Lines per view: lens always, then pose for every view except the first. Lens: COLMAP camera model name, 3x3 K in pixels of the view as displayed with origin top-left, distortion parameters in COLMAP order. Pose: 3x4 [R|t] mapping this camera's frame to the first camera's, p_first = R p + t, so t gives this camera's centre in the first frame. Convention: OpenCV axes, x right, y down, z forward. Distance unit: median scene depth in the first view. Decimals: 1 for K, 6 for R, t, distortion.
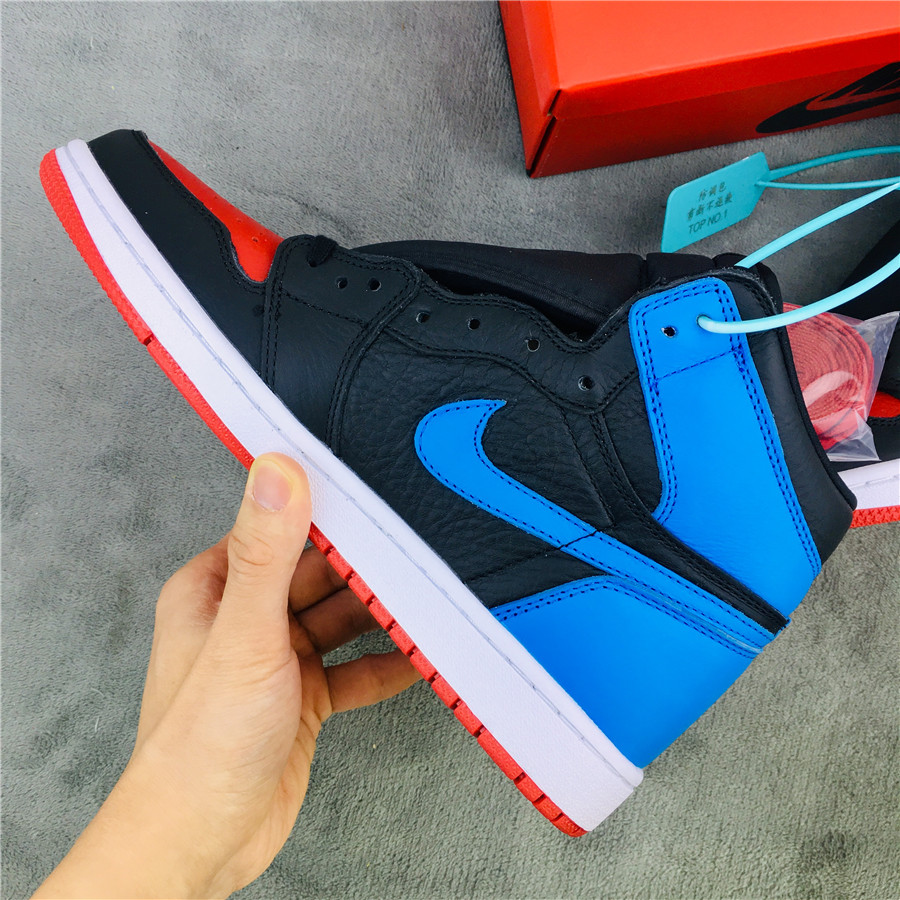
lens RADIAL K [[1001.2, 0, 446.2], [0, 1001.2, 454.7], [0, 0, 1]] dist [-0.021582, 0.000000]
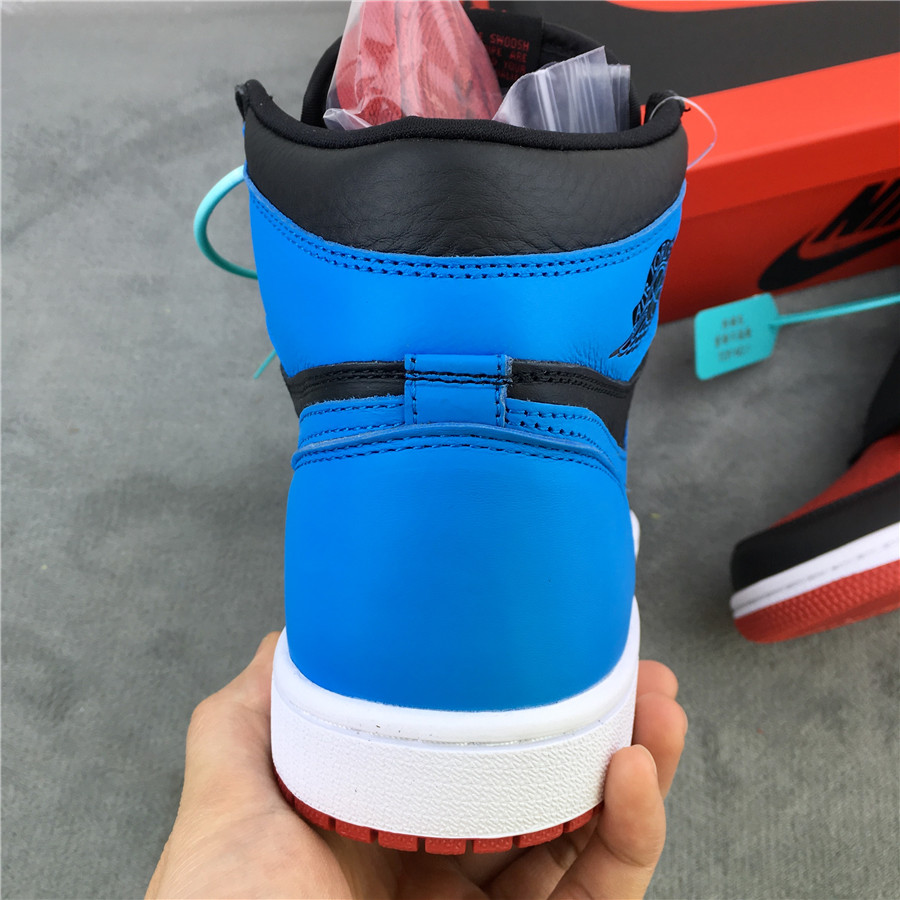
lens RADIAL K [[1001.2, 0, 444.9], [0, 1001.2, 450.7], [0, 0, 1]] dist [-0.021582, 0.000000]
pose [[0.994203, -0.104490, 0.025340, -0.077398], [0.105659, 0.905831, -0.410251, 0.253907], [0.019913, 0.410550, 0.911621, 0.073182]]
